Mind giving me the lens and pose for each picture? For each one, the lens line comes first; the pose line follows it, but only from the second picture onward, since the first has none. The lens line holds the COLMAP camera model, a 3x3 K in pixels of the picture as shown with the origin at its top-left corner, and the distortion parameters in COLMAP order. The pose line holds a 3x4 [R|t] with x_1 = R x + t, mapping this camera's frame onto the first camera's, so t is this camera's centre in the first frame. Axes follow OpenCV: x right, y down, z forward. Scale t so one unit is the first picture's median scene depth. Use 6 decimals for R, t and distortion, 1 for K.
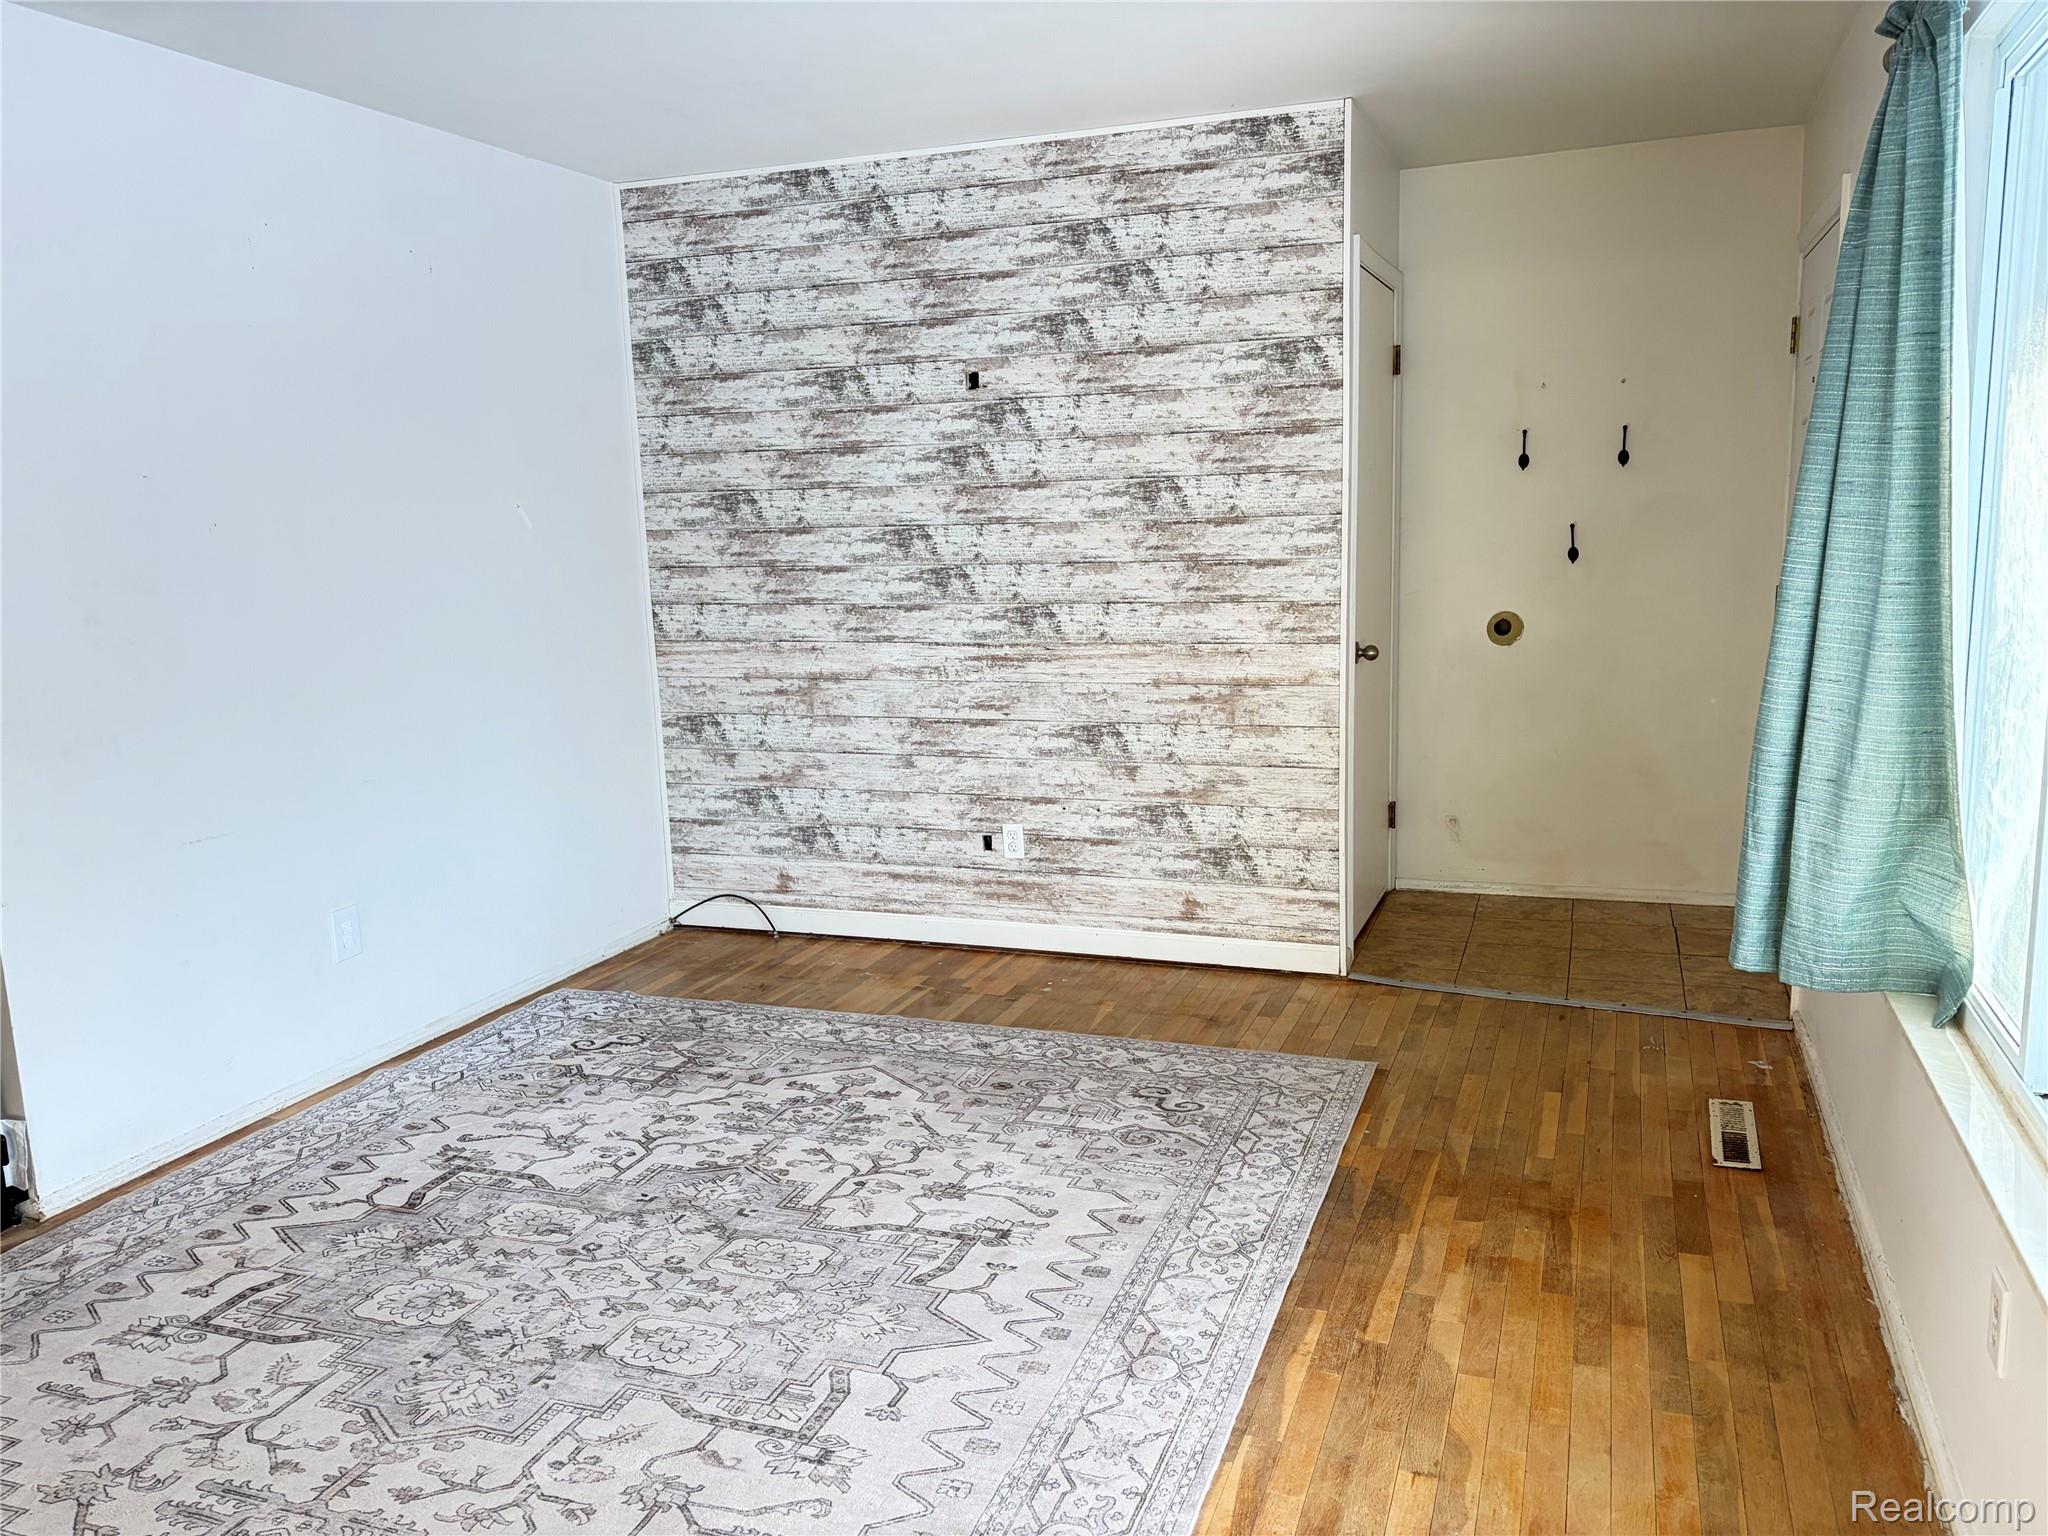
lens RADIAL K [[1533.4, 0, 1024.0], [0, 1533.4, 768.0], [0, 0, 1]] dist [0.051959, -0.051787]
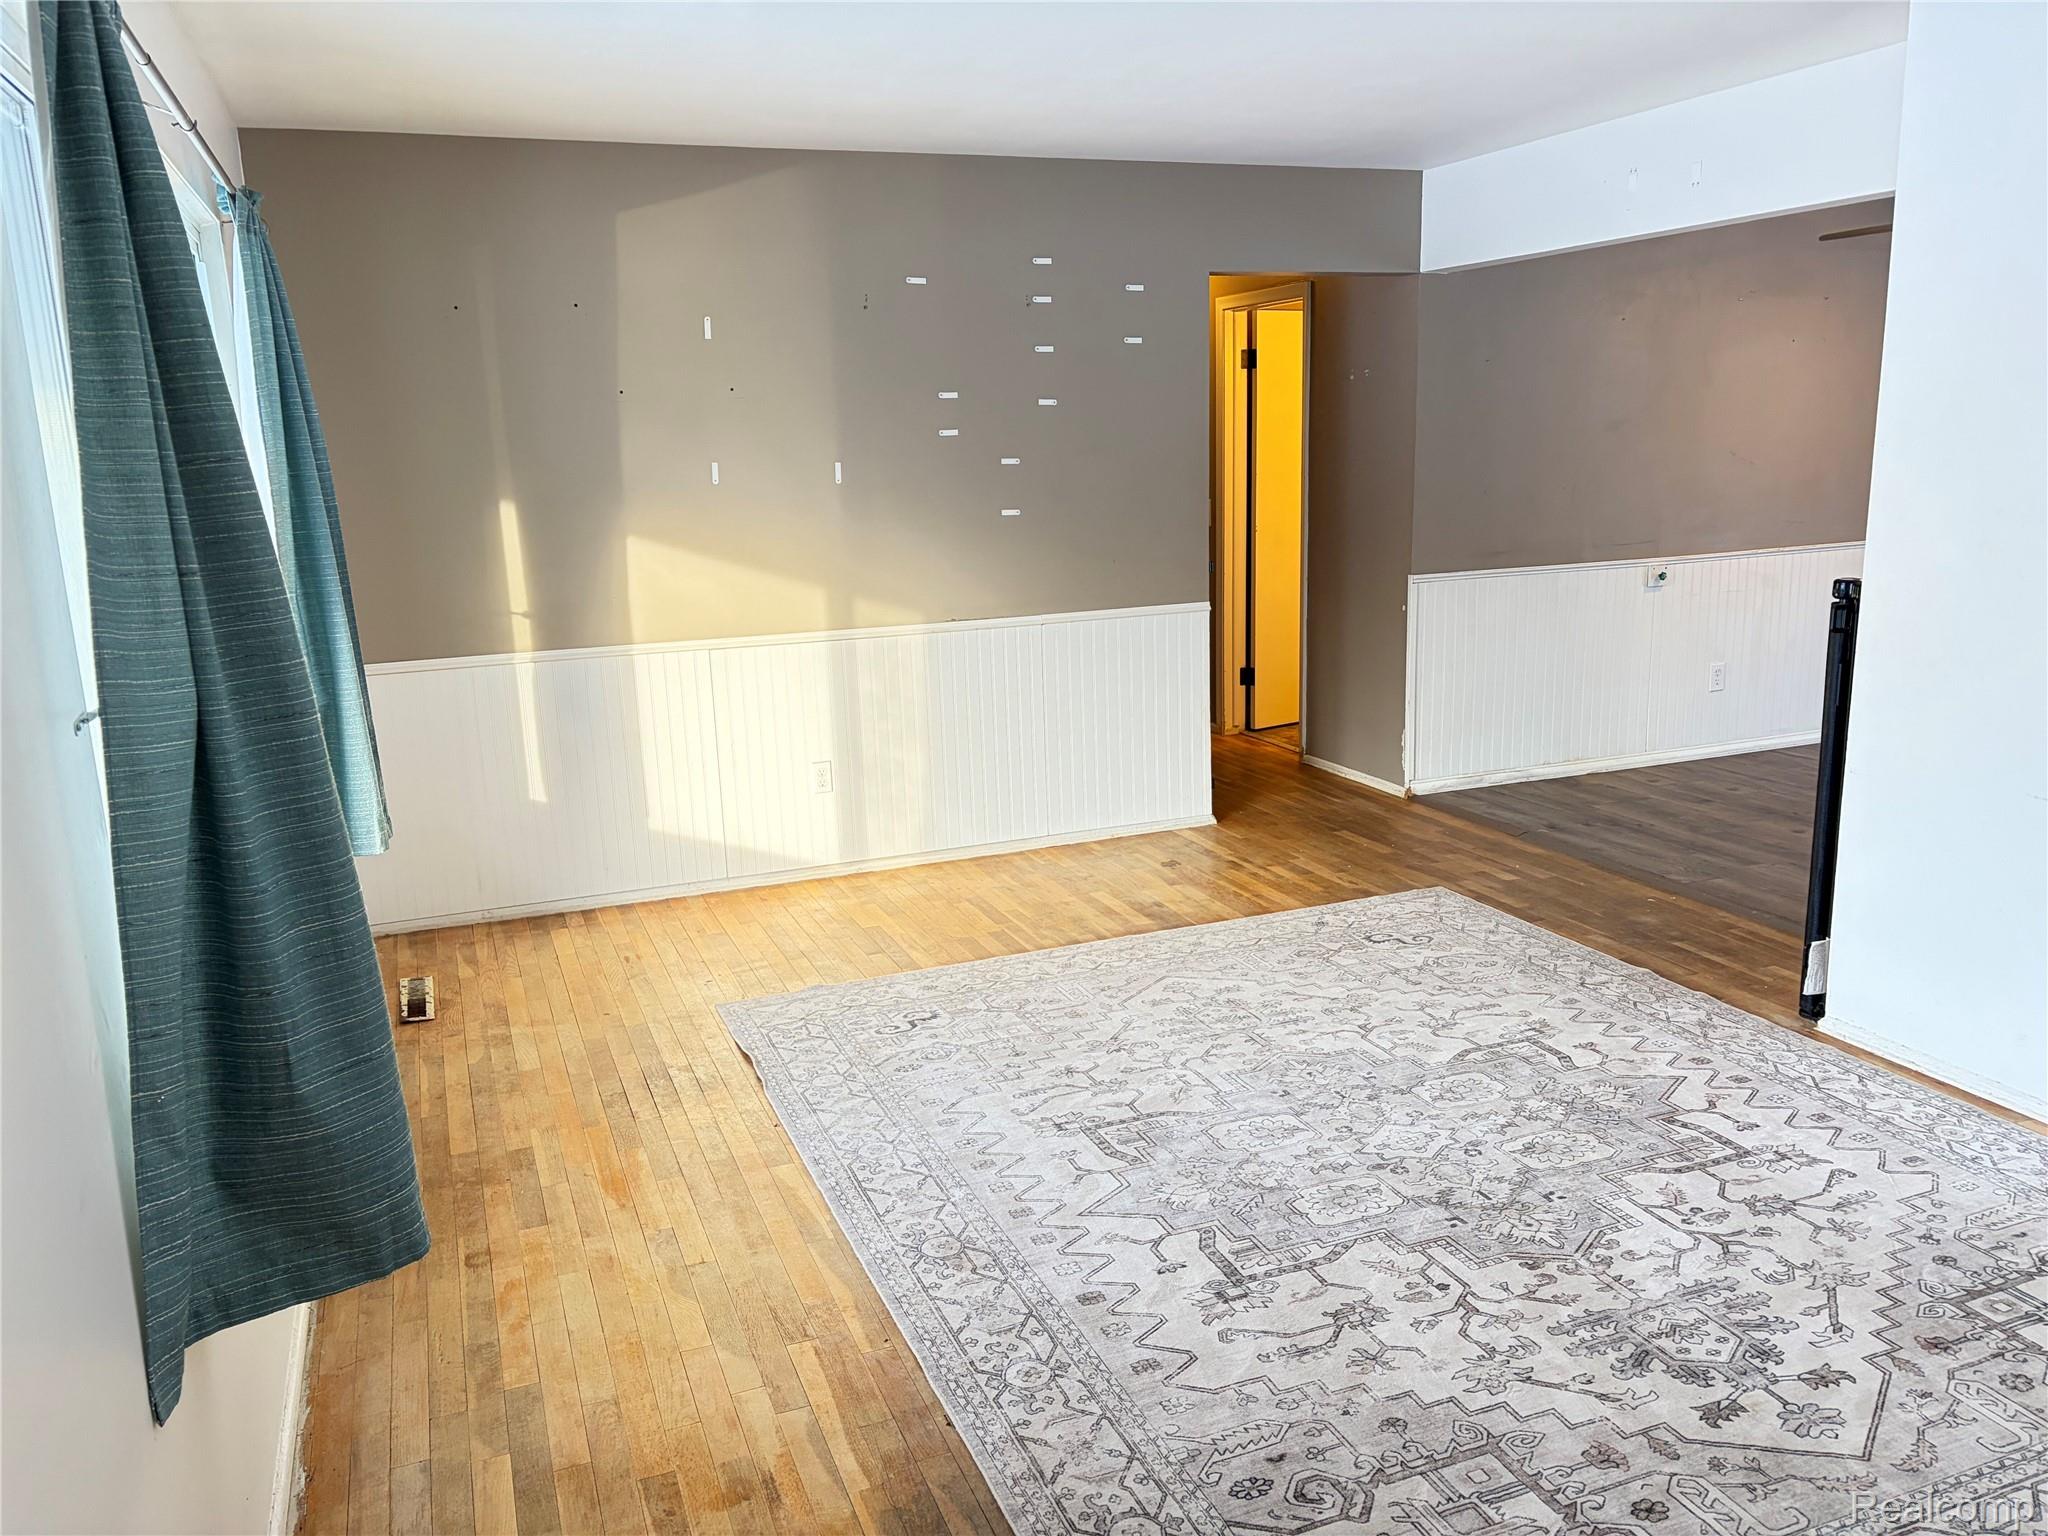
lens RADIAL K [[1599.1, 0, 1024.0], [0, 1599.1, 768.0], [0, 0, 1]] dist [0.027161, 0.000044]
pose [[-0.743629, 0.193742, -0.639907, 0.568722], [-0.058067, 0.934763, 0.350493, -0.291418], [0.666067, 0.297795, -0.683867, 1.343826]]
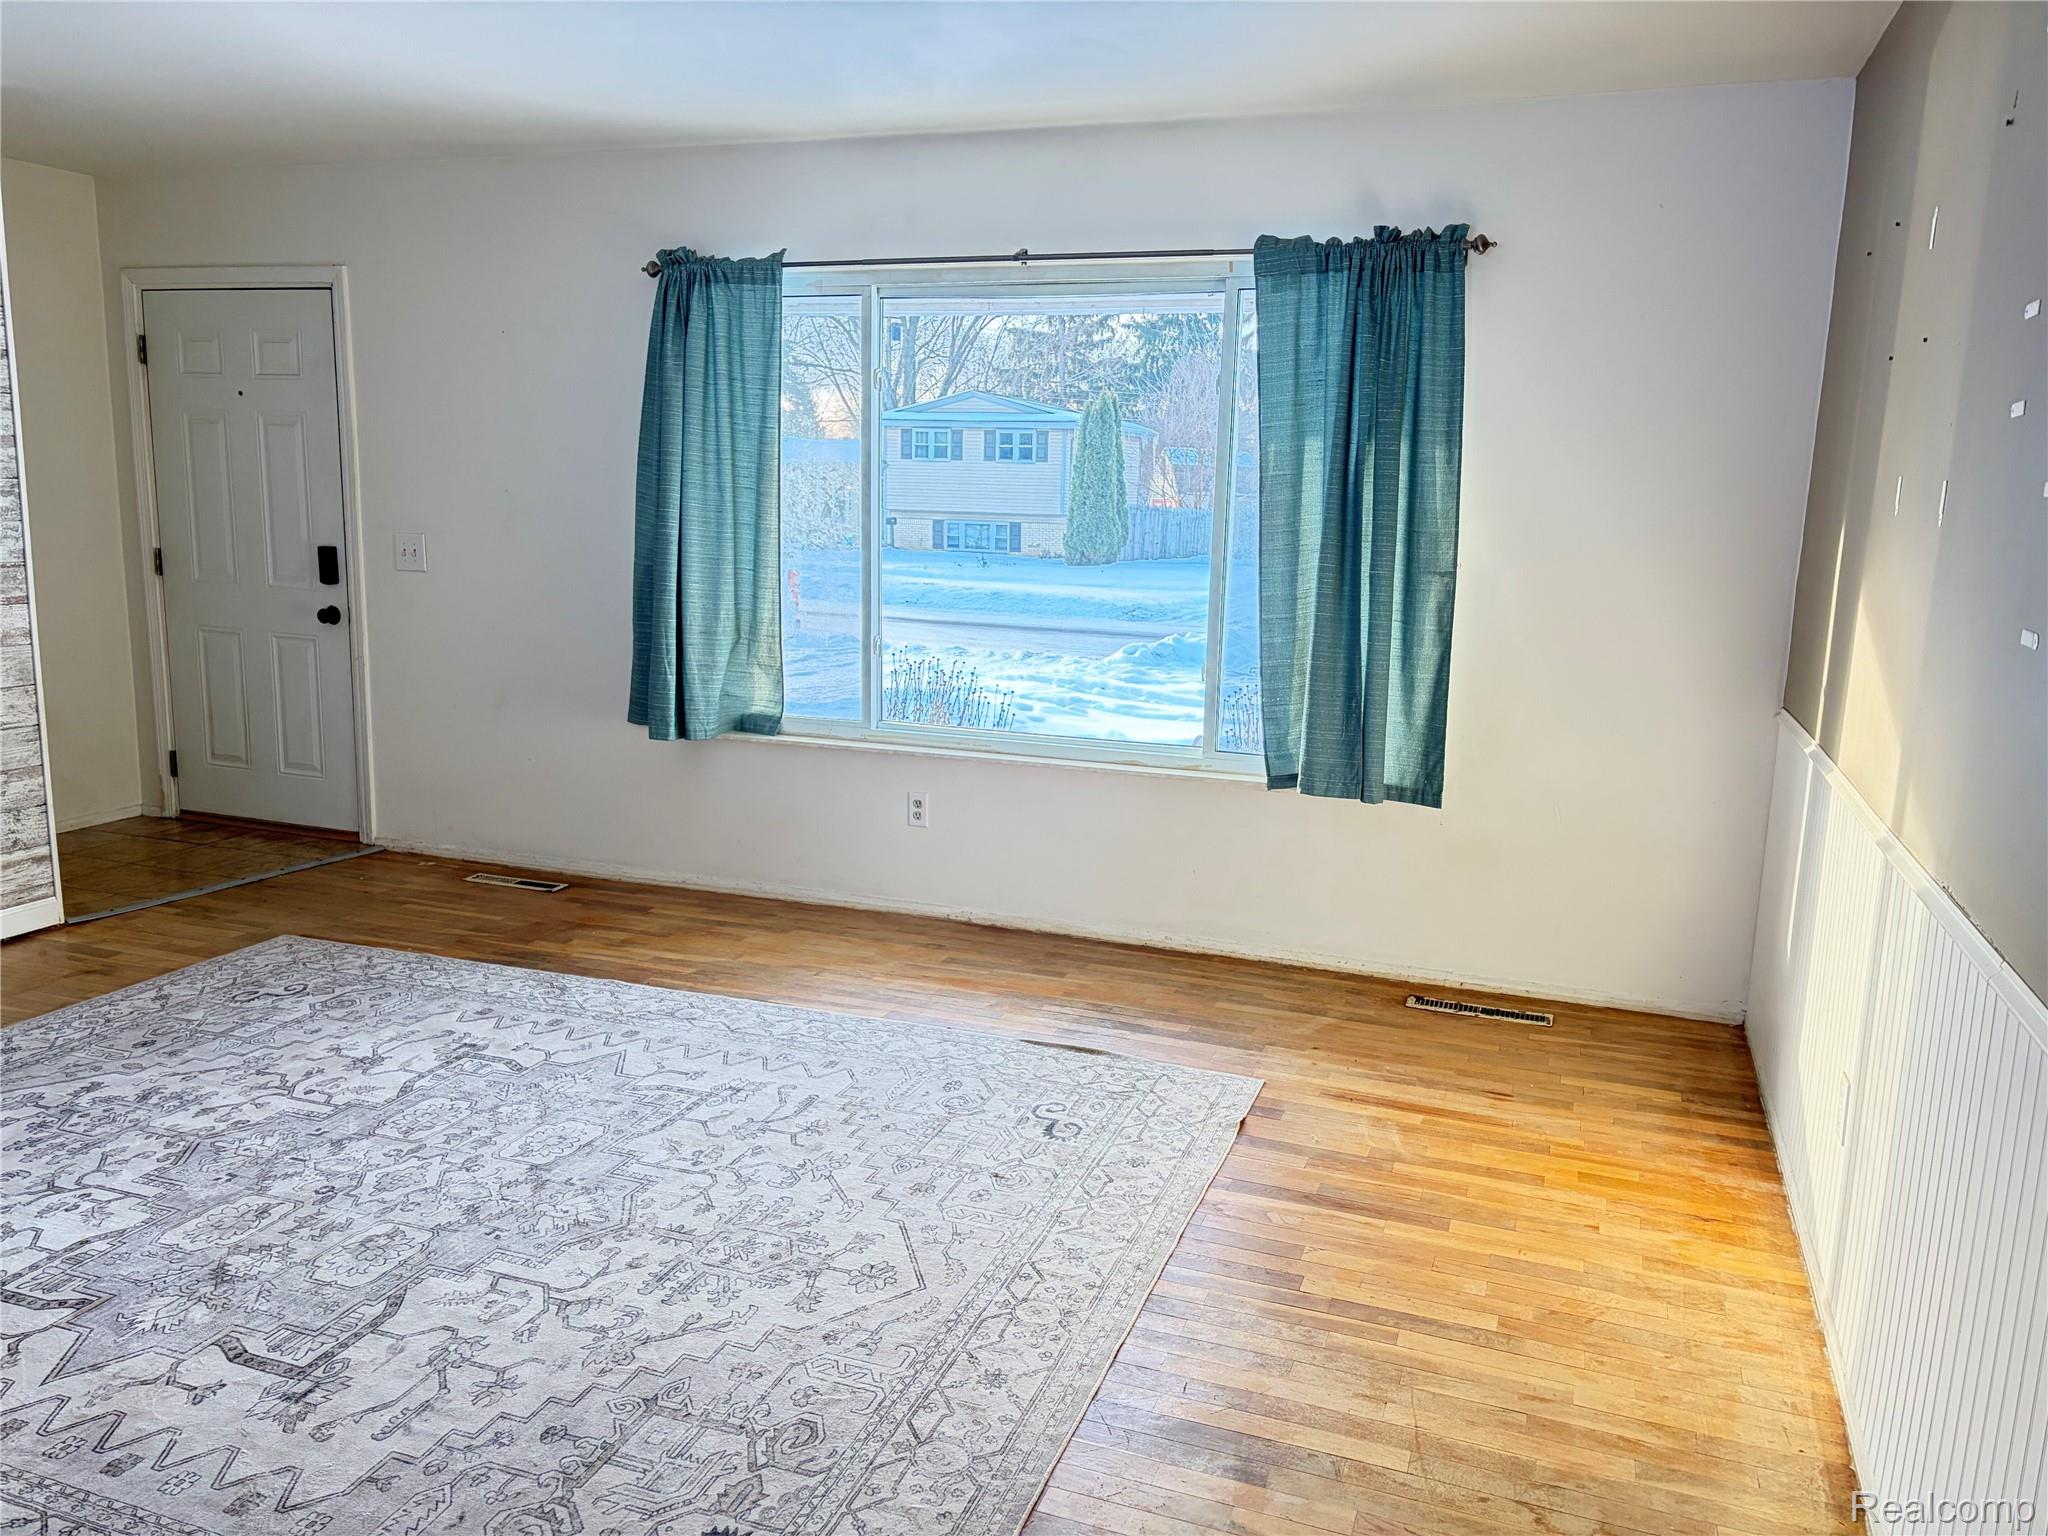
lens RADIAL K [[1533.4, 0, 1024.0], [0, 1533.4, 768.0], [0, 0, 1]] dist [0.051959, -0.051787]
pose [[0.003742, -0.149585, 0.988742, -1.125006], [0.144151, 0.978502, 0.147491, -0.040277], [-0.989549, 0.141976, 0.025225, 0.436338]]
